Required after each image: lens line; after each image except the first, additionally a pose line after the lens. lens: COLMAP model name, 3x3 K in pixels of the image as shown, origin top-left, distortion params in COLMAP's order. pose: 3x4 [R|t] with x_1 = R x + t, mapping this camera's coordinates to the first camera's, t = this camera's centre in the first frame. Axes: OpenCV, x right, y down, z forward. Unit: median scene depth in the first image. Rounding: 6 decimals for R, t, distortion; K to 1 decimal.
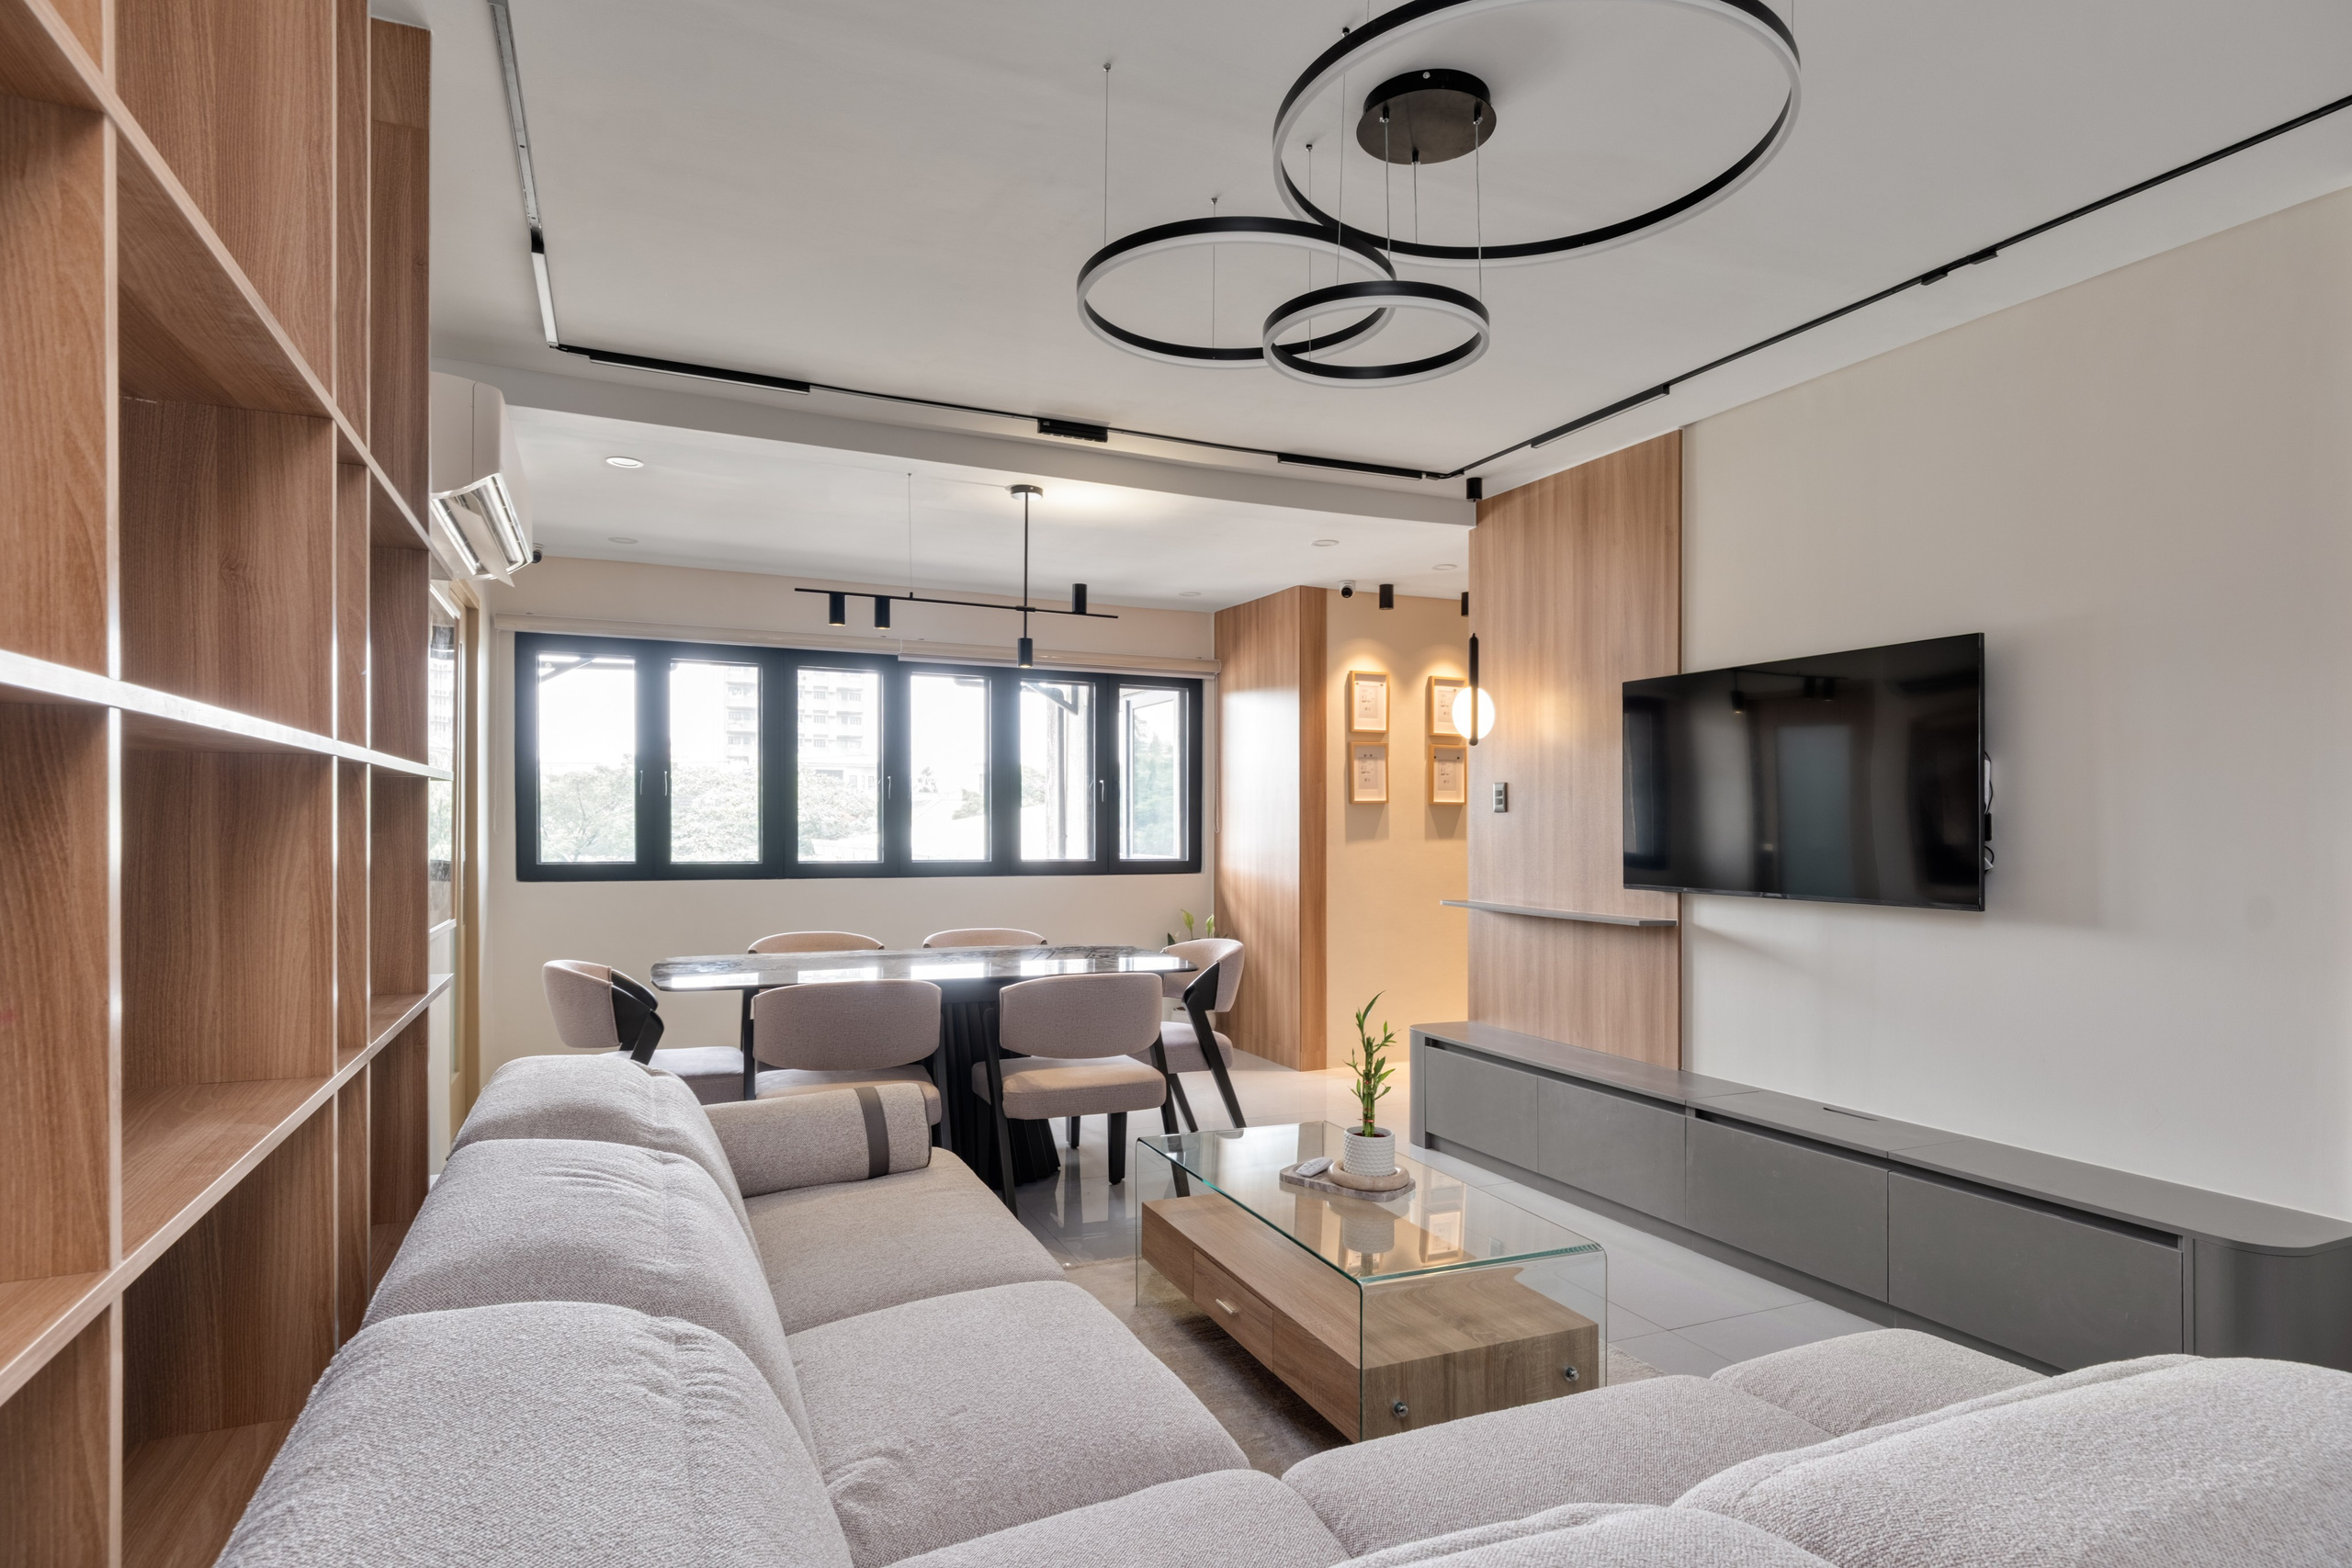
lens RADIAL K [[1253.1, 0, 1174.1], [0, 1253.1, 826.3], [0, 0, 1]] dist [0.012319, -0.001529]
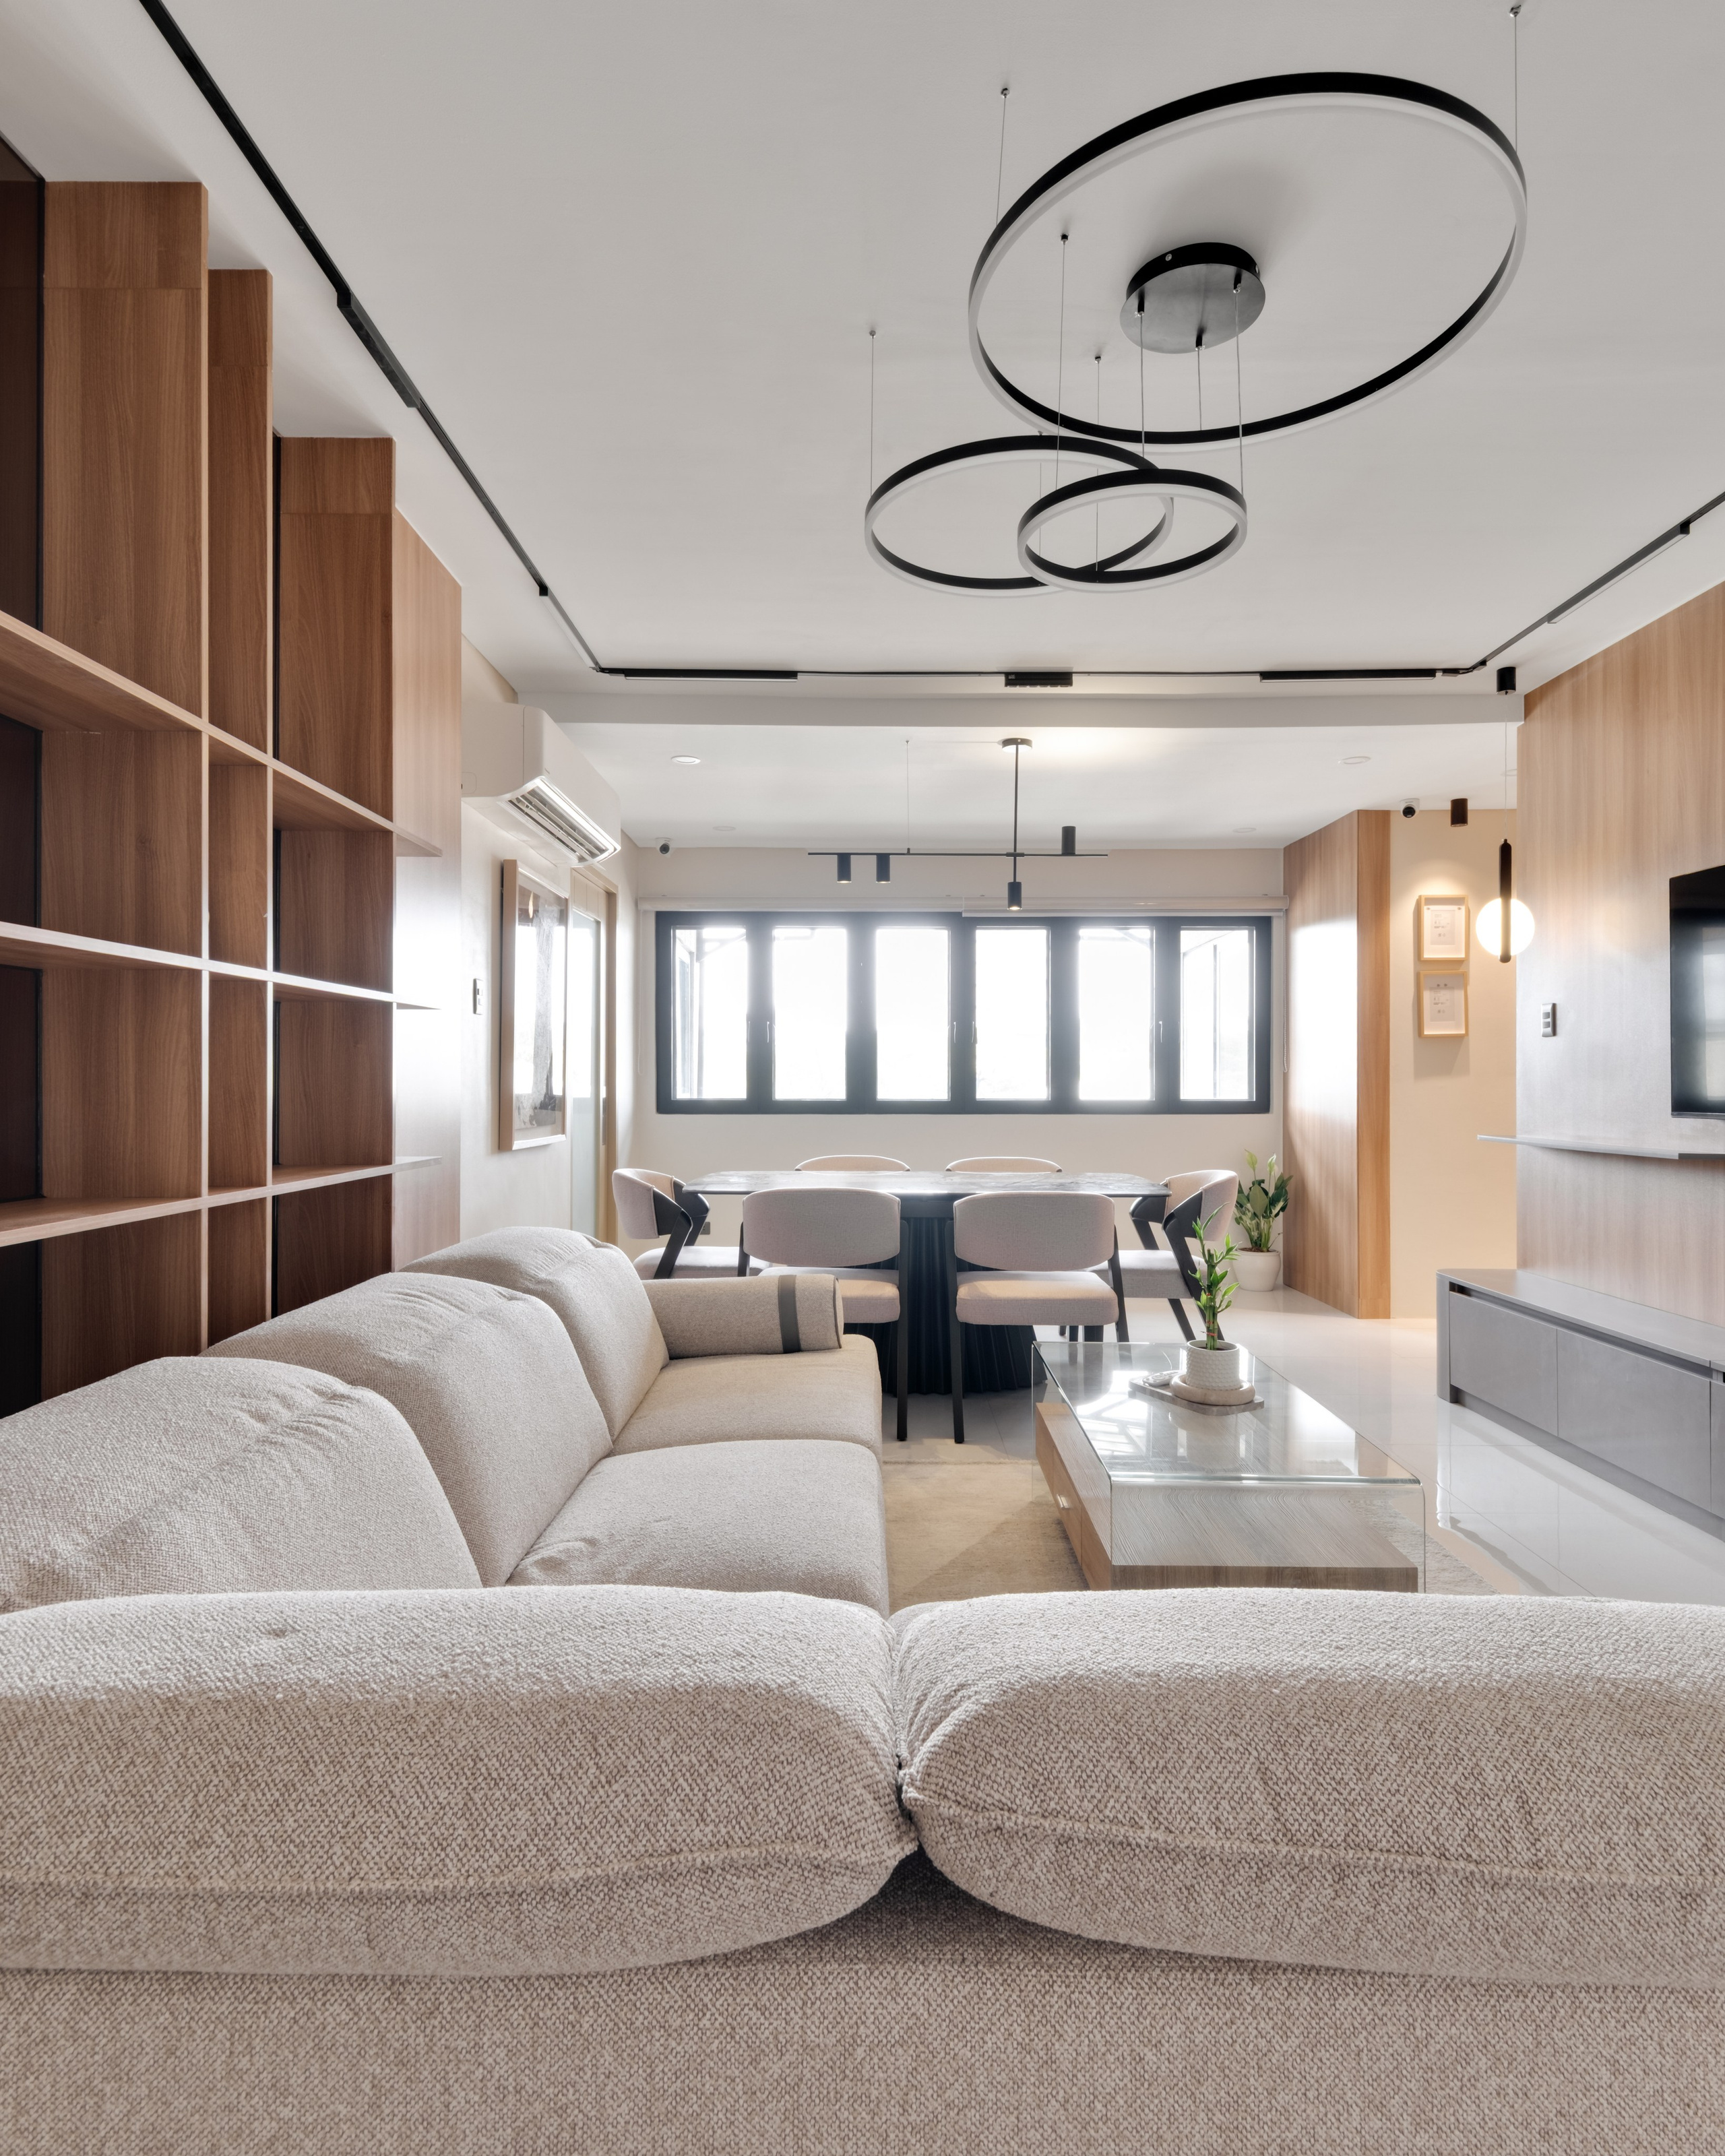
lens RADIAL K [[1186.1, 0, 862.5], [0, 1186.1, 1078.0], [0, 0, 1]] dist [0.049276, -0.036355]
pose [[0.916124, -0.007829, -0.400818, 0.166078], [0.005164, 0.999957, -0.007727, 0.023987], [0.400861, 0.005008, 0.916125, 0.020731]]
